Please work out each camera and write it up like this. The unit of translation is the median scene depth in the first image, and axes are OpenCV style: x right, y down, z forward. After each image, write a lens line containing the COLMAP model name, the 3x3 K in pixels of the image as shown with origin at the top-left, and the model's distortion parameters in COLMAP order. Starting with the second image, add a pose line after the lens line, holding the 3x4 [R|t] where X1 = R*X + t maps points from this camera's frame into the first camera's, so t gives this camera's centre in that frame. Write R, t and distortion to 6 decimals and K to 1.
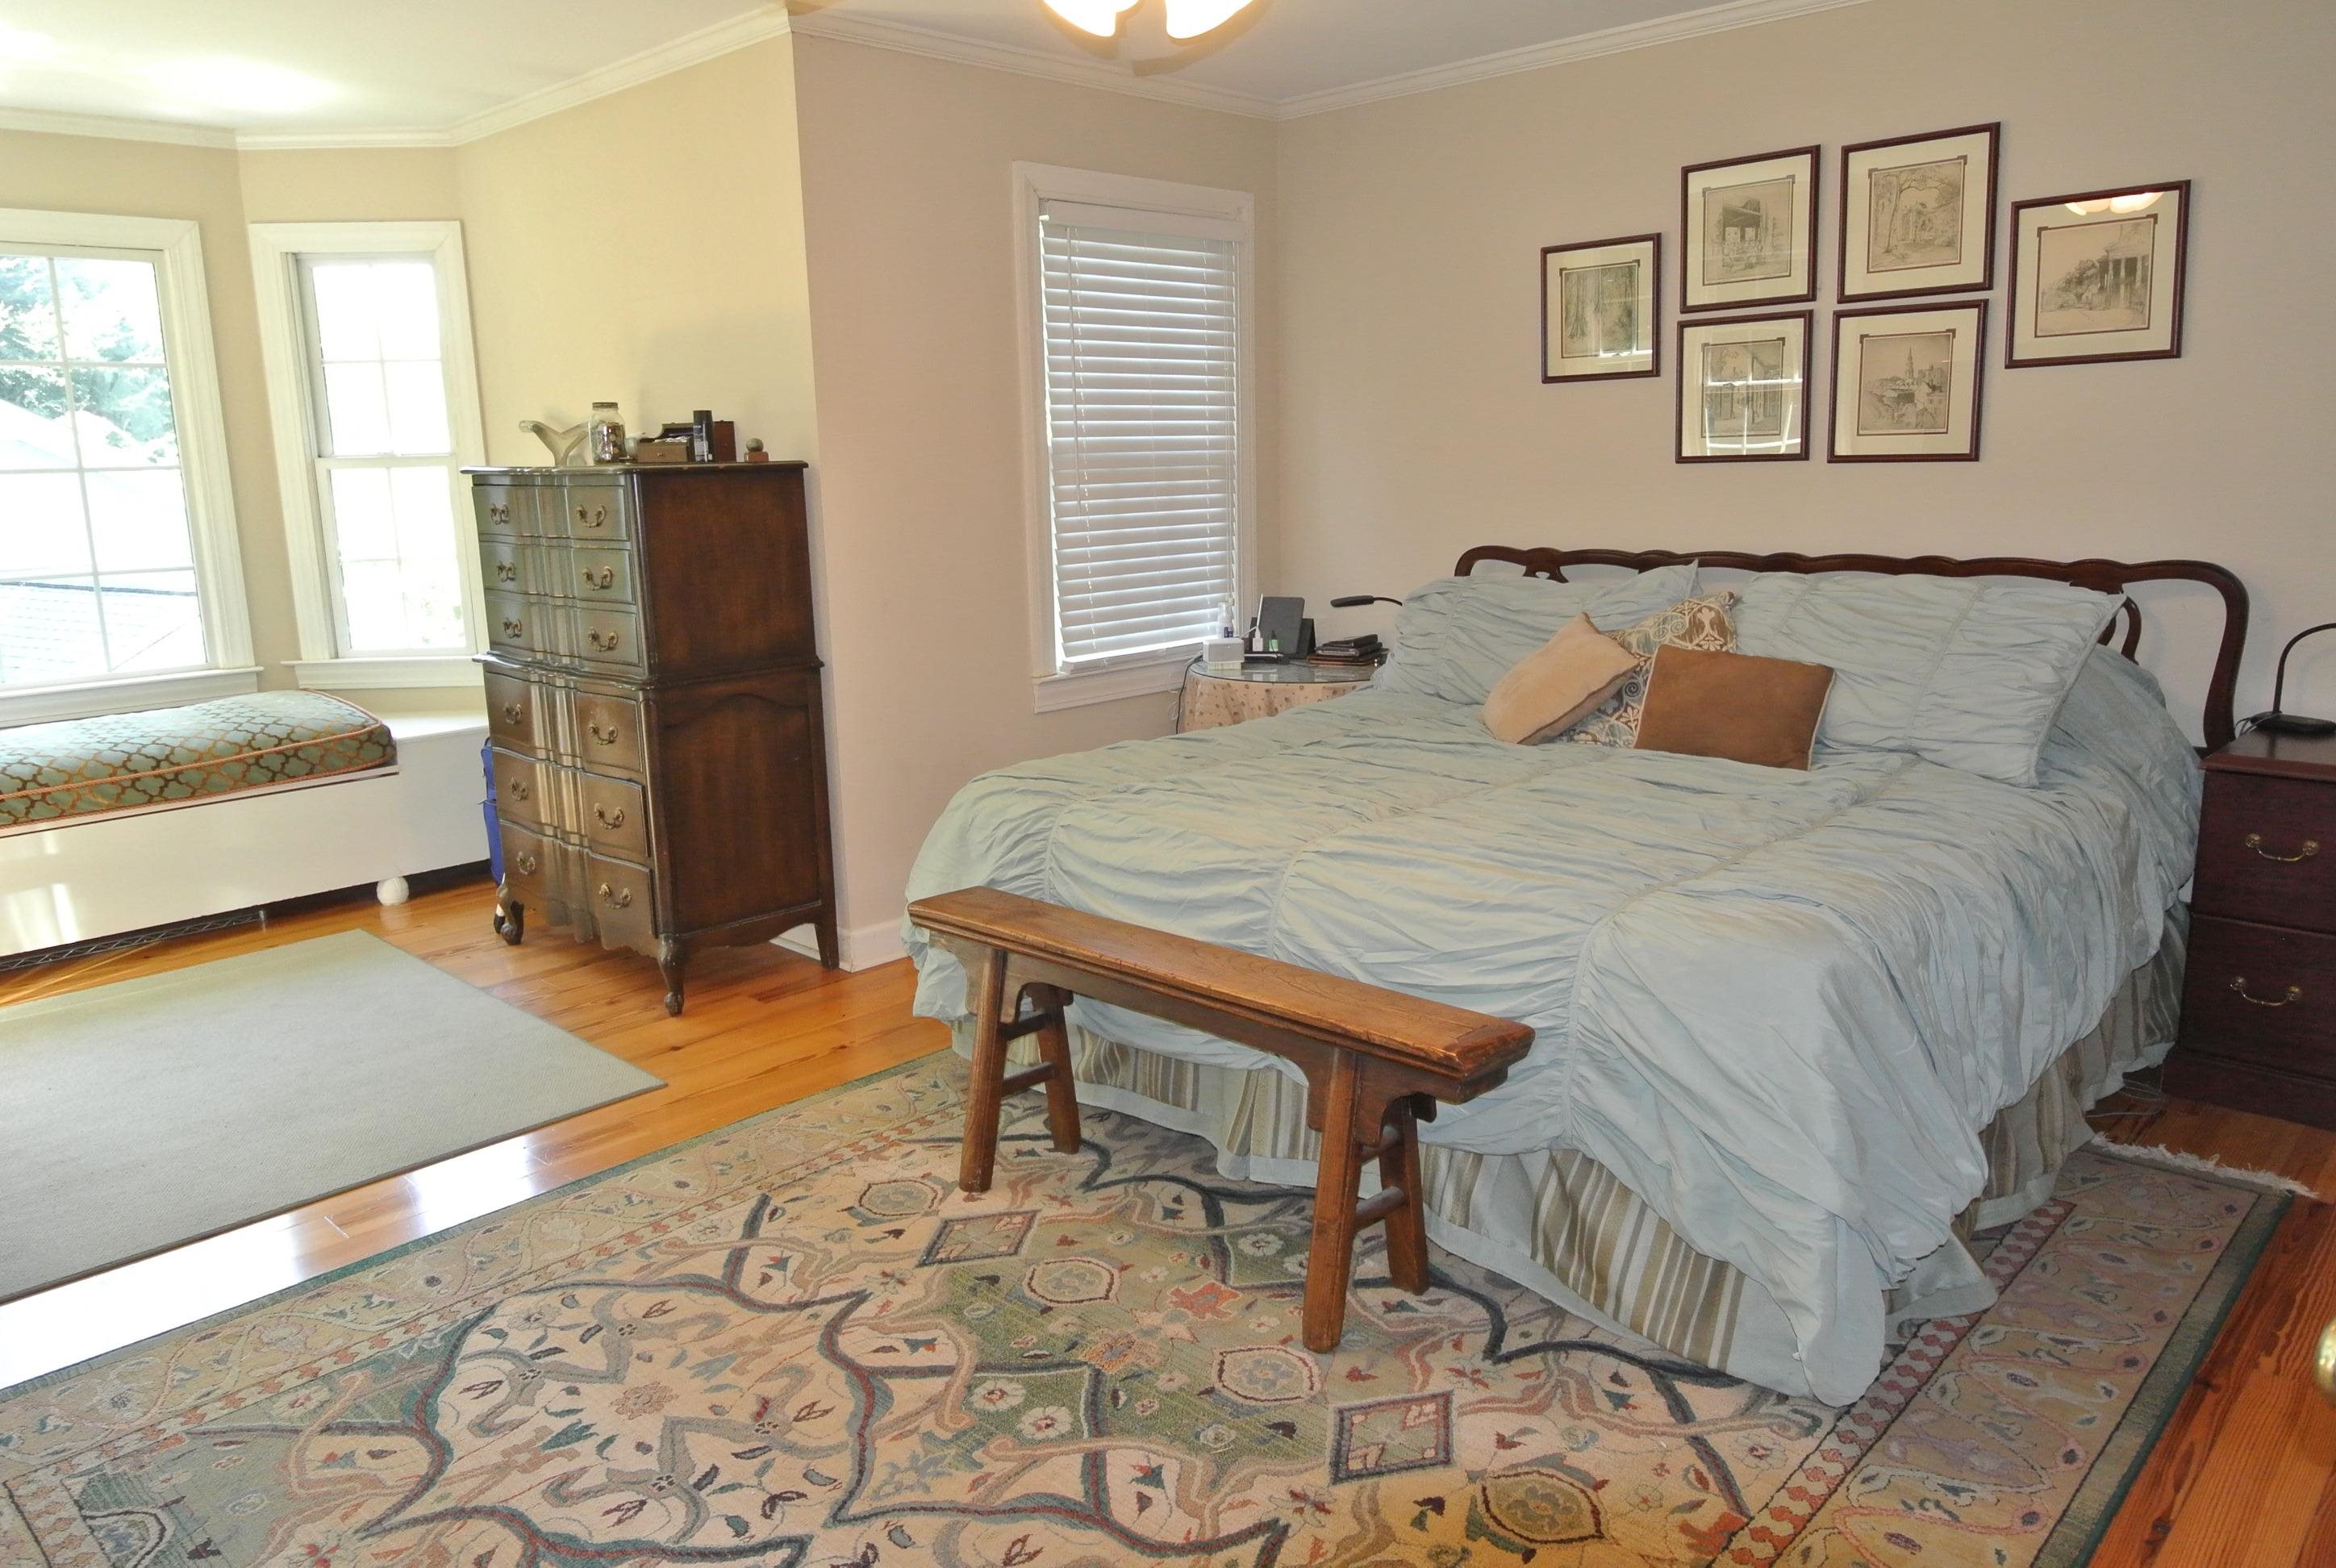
lens RADIAL K [[1614.1, 0, 1172.2], [0, 1614.1, 781.4], [0, 0, 1]] dist [0.004517, -0.014745]
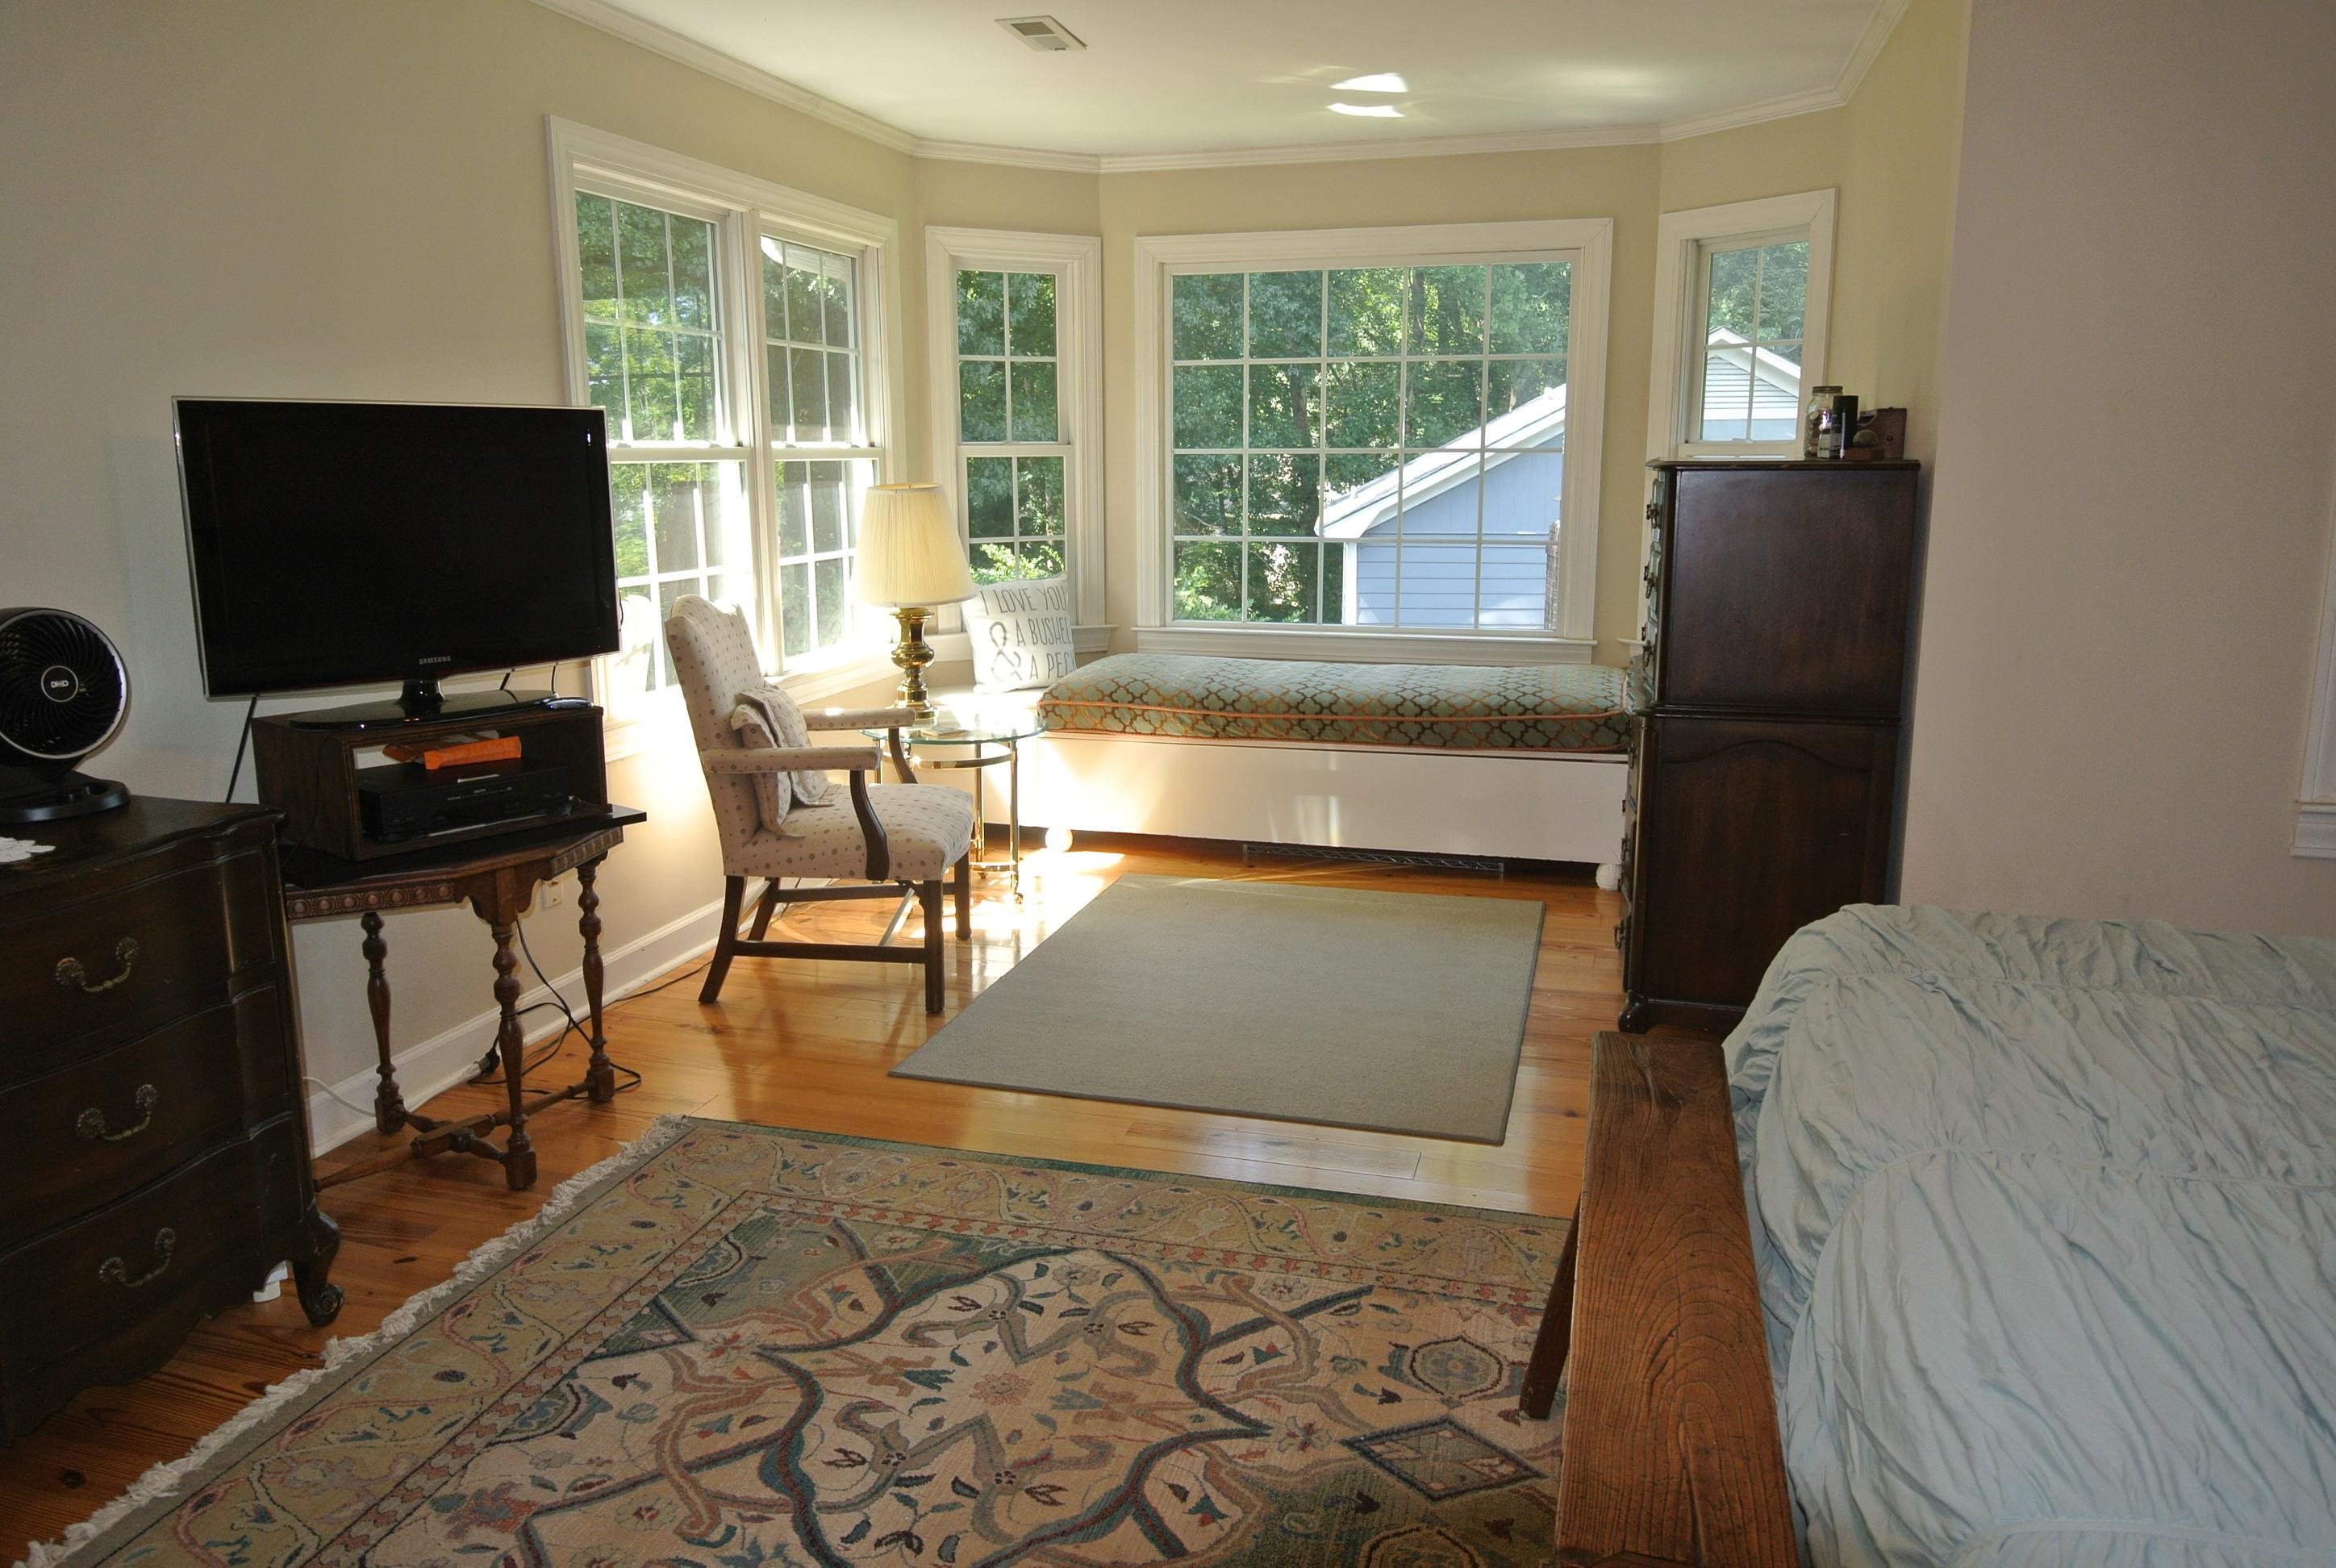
lens RADIAL K [[1614.1, 0, 1167.7], [0, 1614.1, 780.7], [0, 0, 1]] dist [0.004517, -0.014745]
pose [[0.457558, 0.200090, -0.866374, 0.472232], [-0.188219, 0.974068, 0.125558, -0.122227], [0.869030, 0.105619, 0.483354, 0.509585]]
